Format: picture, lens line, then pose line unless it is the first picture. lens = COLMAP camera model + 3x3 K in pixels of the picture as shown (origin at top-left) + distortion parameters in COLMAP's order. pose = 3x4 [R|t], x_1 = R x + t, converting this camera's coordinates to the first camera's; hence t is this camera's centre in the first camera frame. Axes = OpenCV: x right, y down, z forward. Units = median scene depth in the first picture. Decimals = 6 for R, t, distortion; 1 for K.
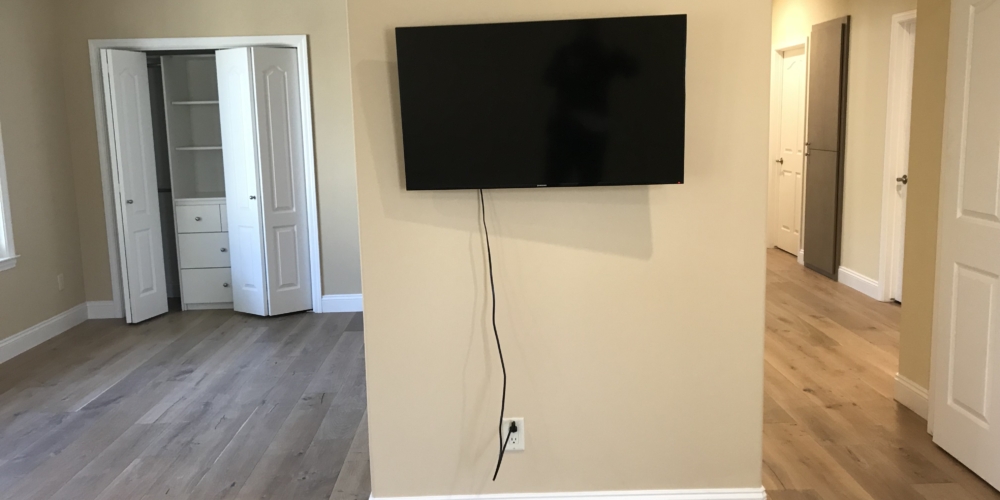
lens RADIAL K [[818.0, 0, 496.4], [0, 818.0, 229.8], [0, 0, 1]] dist [0.057335, -0.107680]
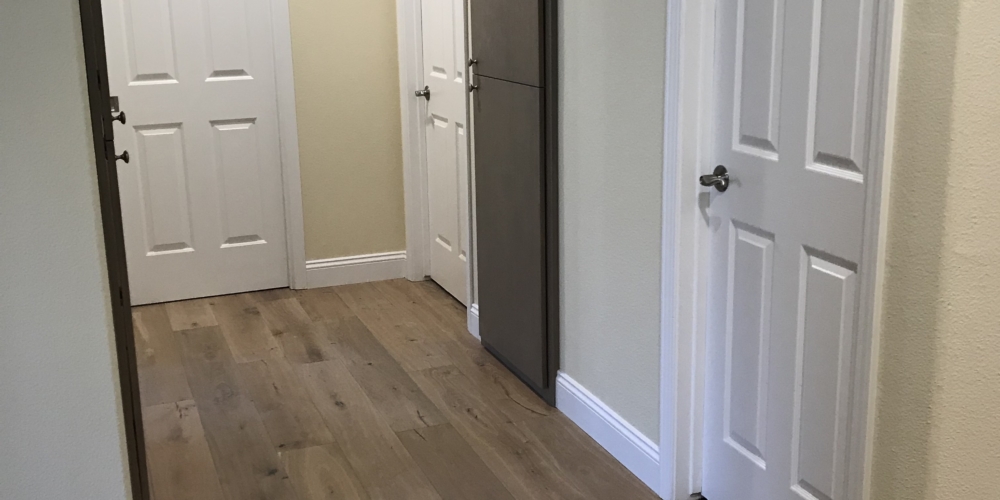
lens RADIAL K [[1090.8, 0, 507.0], [0, 1090.8, 240.0], [0, 0, 1]] dist [0.190849, -0.617044]
pose [[0.934176, -0.081327, 0.347422, 0.201674], [0.050173, 0.993944, 0.097760, -0.070688], [-0.353268, -0.073894, 0.932599, 0.488586]]
